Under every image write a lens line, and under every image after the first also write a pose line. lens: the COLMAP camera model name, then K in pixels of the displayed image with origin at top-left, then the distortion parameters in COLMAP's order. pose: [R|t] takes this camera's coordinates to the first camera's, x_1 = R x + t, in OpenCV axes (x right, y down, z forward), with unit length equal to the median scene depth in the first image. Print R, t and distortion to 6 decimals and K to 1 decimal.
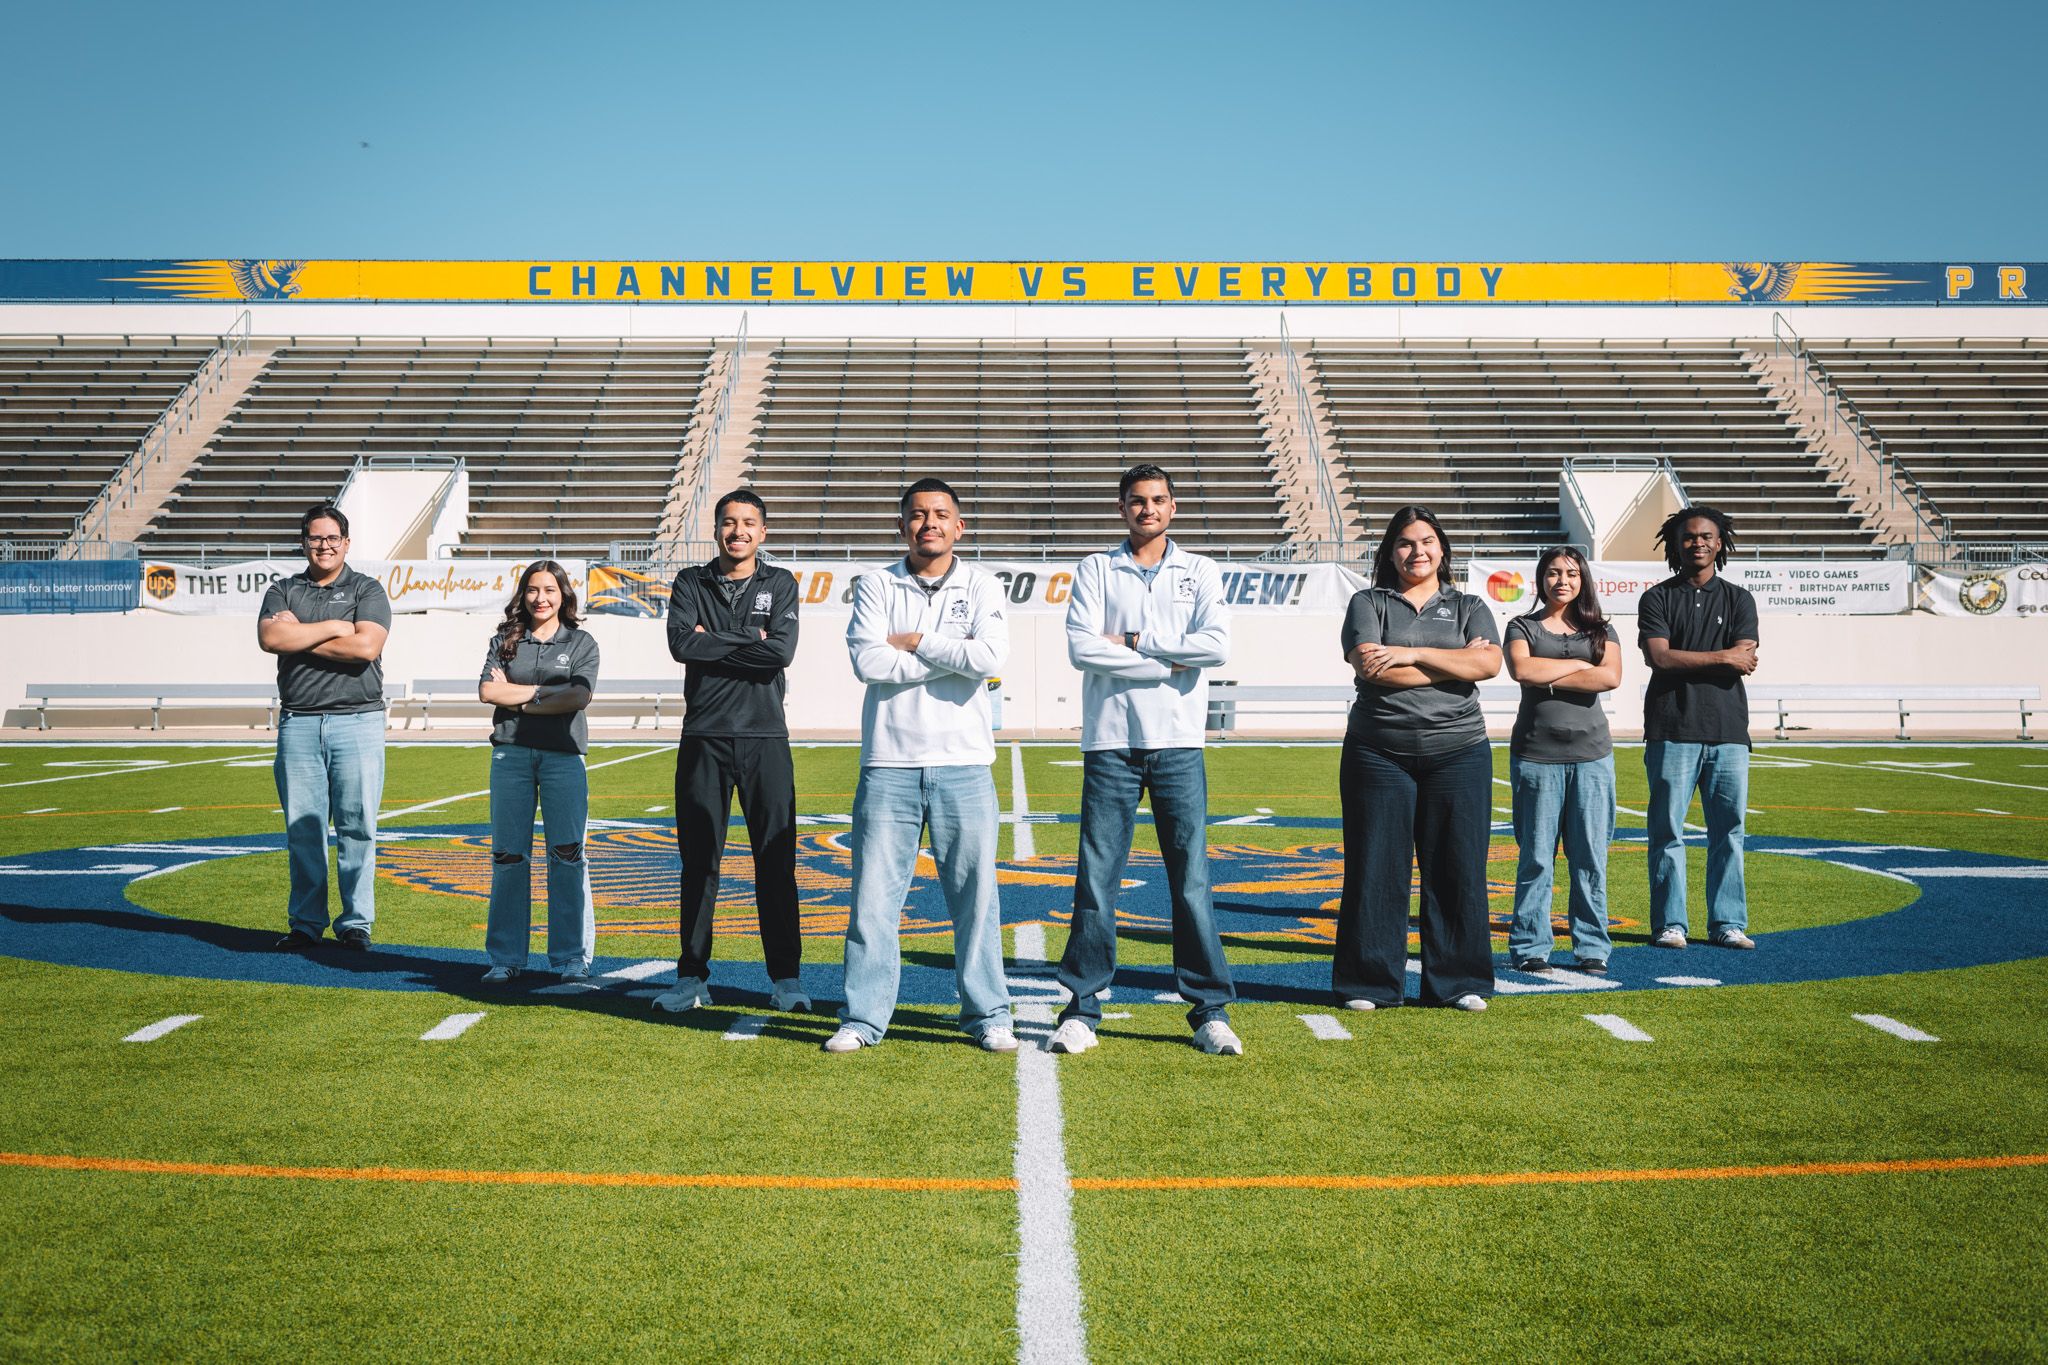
lens RADIAL K [[2953.7, 0, 1038.1], [0, 2953.7, 680.4], [0, 0, 1]] dist [-0.000005, 0.024225]
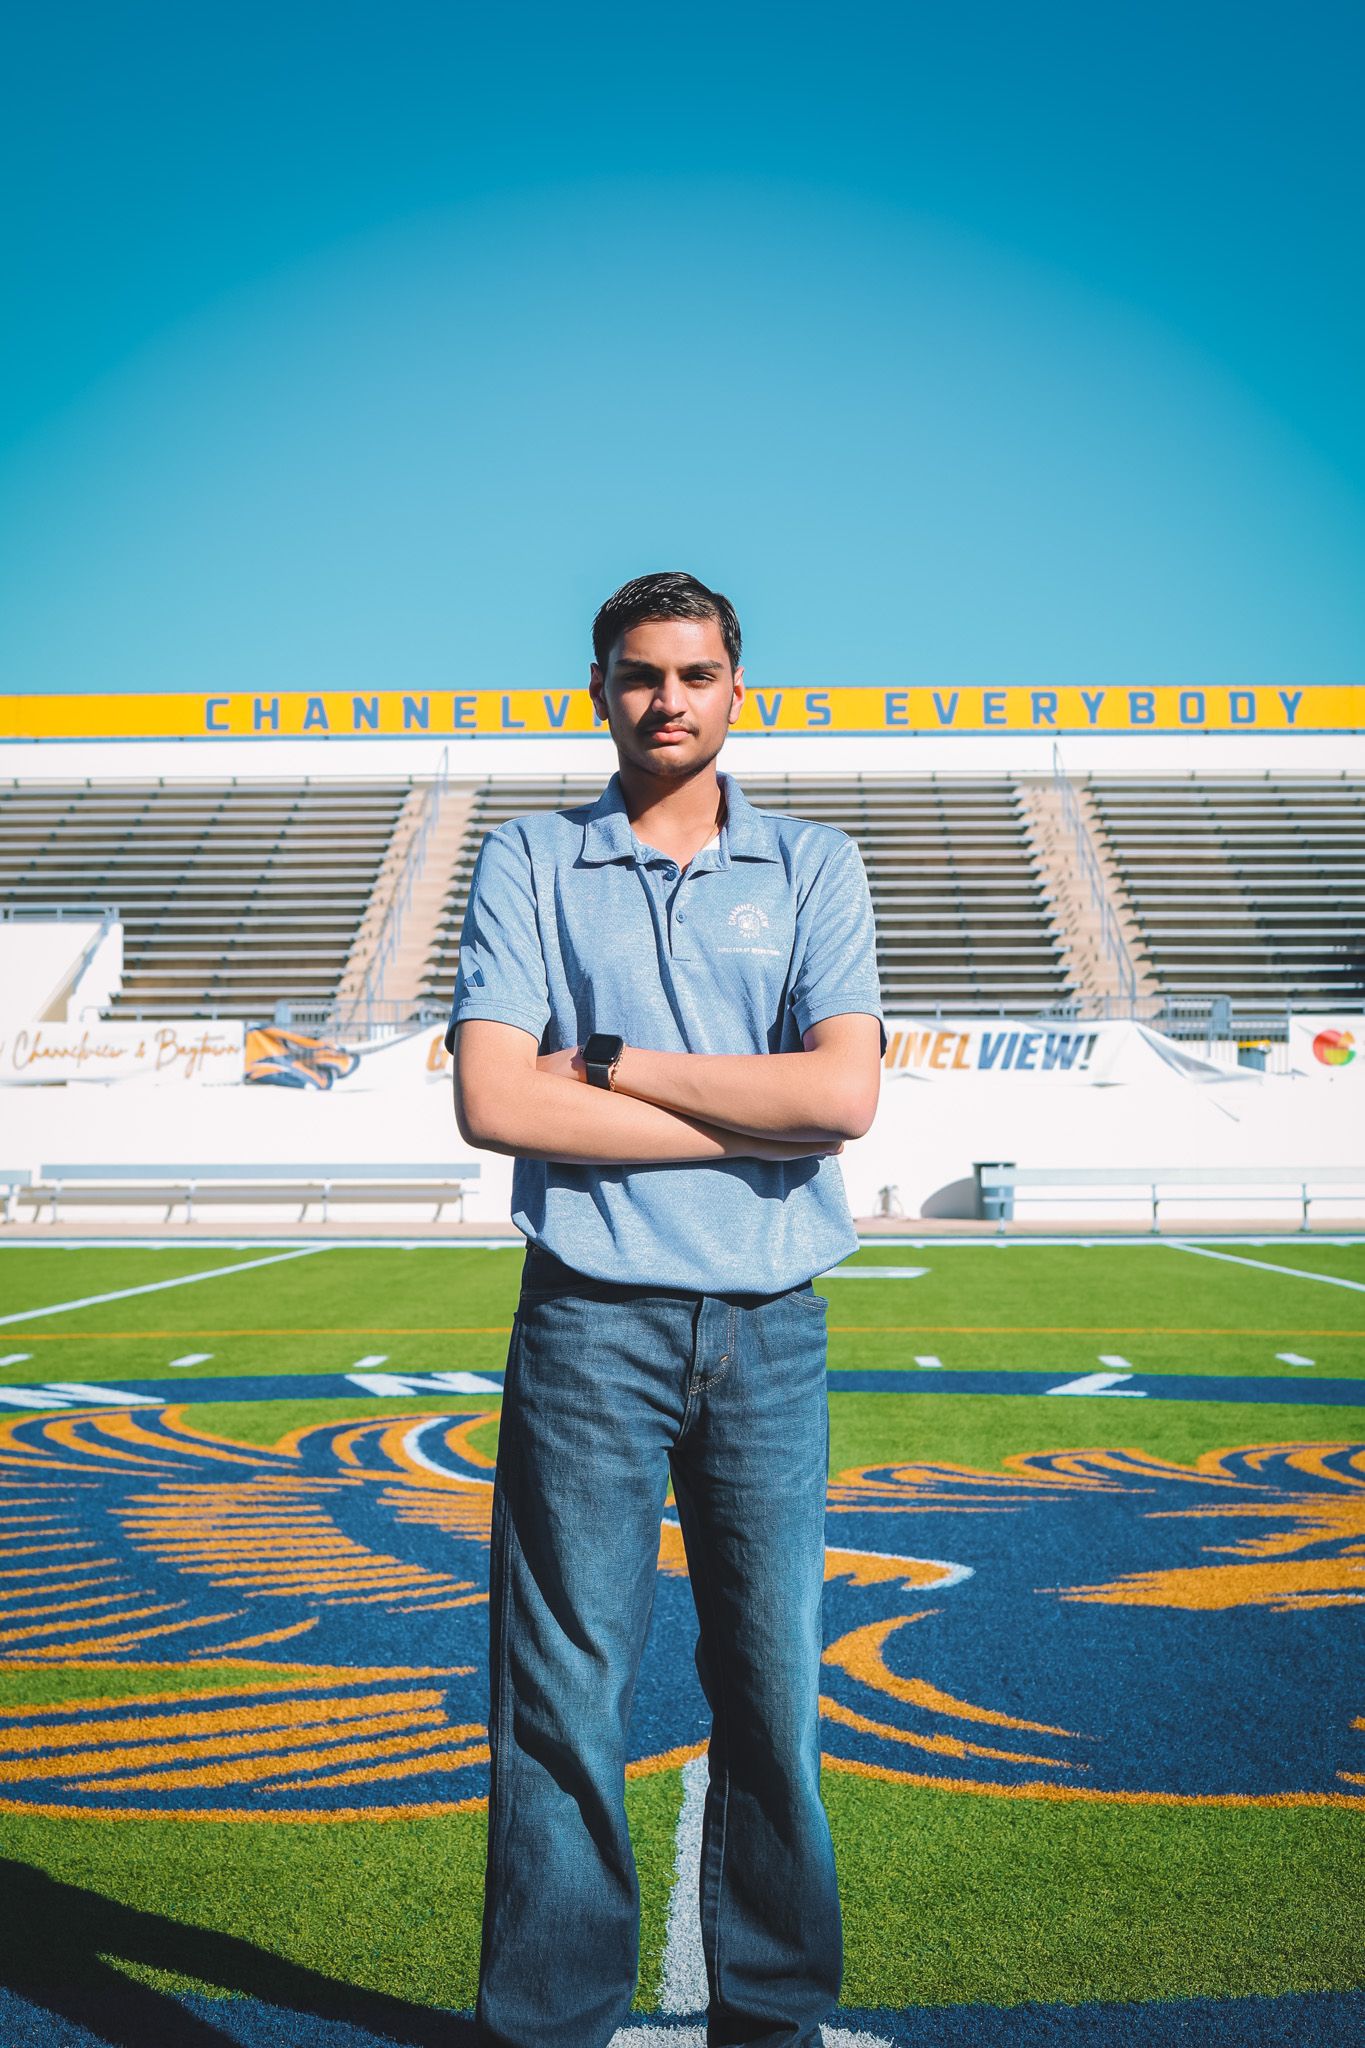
lens RADIAL K [[3007.4, 0, 682.5], [0, 3007.4, 1024.0], [0, 0, 1]] dist [-0.101596, -0.082316]
pose [[0.999429, -0.005392, -0.033365, 0.001162], [0.003859, 0.998942, -0.045828, -0.000192], [0.033577, 0.045673, 0.998392, 0.113732]]
